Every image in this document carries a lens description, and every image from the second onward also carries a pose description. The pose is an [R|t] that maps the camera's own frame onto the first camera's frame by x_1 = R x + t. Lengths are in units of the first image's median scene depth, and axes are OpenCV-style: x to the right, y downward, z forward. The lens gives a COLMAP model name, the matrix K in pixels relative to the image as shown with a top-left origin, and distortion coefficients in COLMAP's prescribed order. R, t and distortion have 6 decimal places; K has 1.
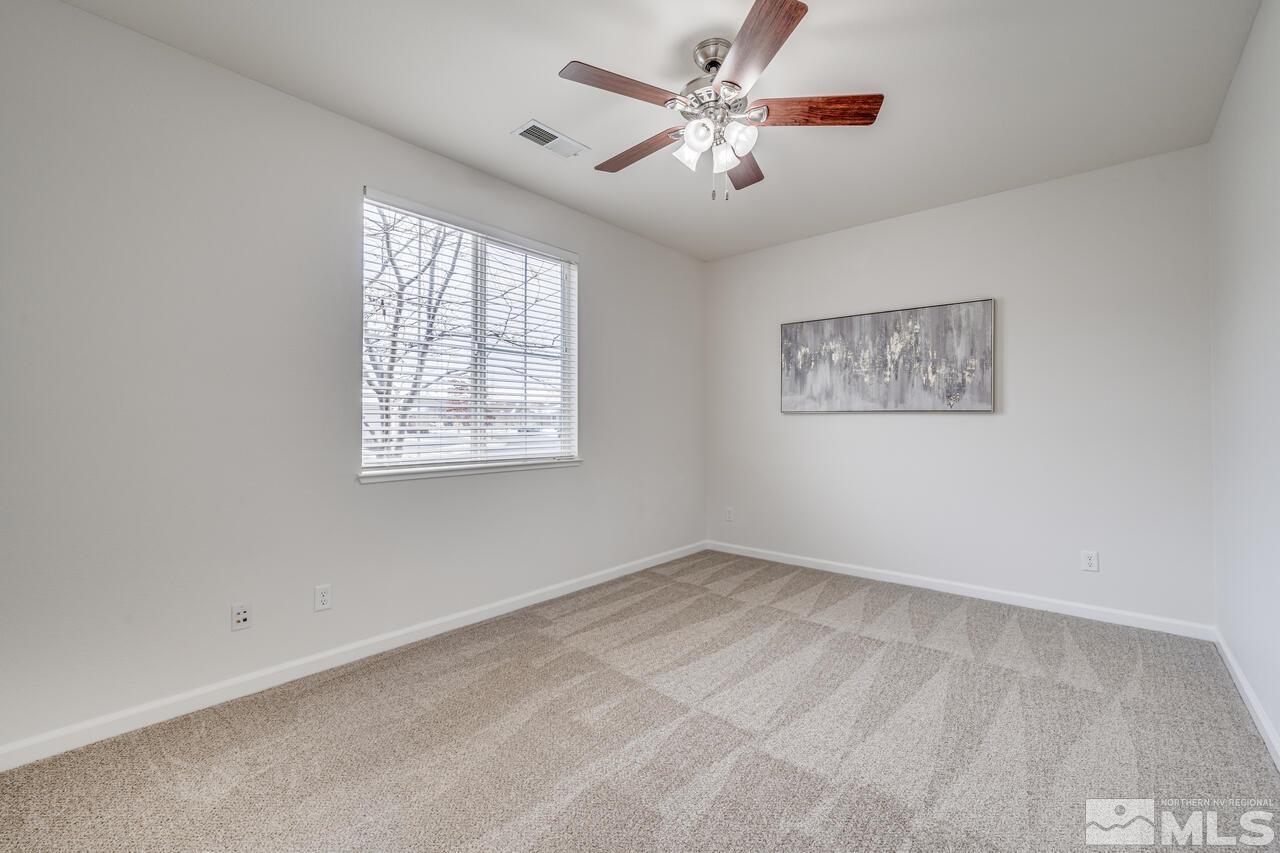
lens RADIAL K [[527.5, 0, 638.8], [0, 527.5, 424.4], [0, 0, 1]] dist [-0.002022, -0.000097]
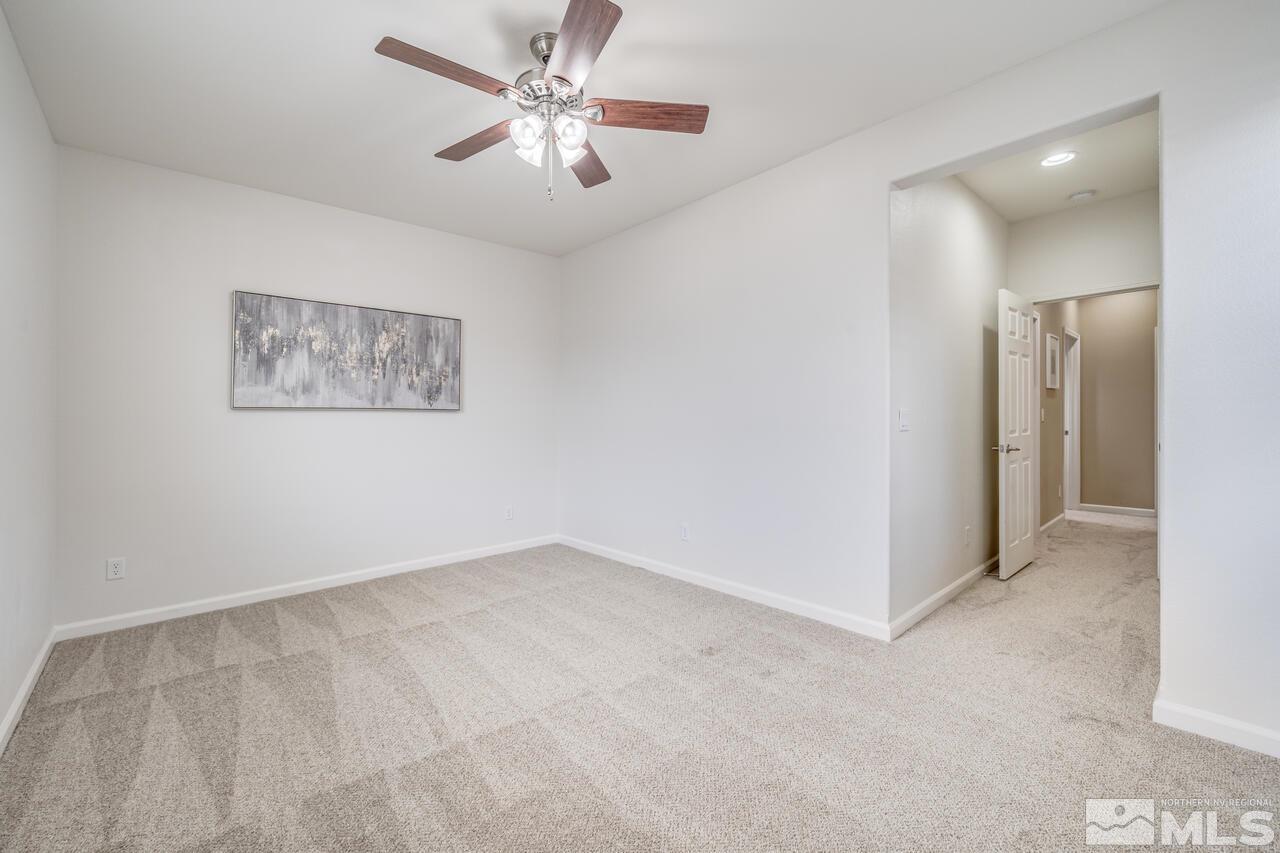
lens RADIAL K [[527.5, 0, 638.8], [0, 527.5, 424.4], [0, 0, 1]] dist [-0.002022, -0.000097]
pose [[0.124554, -0.016463, 0.992076, -0.467736], [0.010564, 0.999828, 0.015265, -0.004944], [-0.992157, 0.008579, 0.124707, 0.382863]]
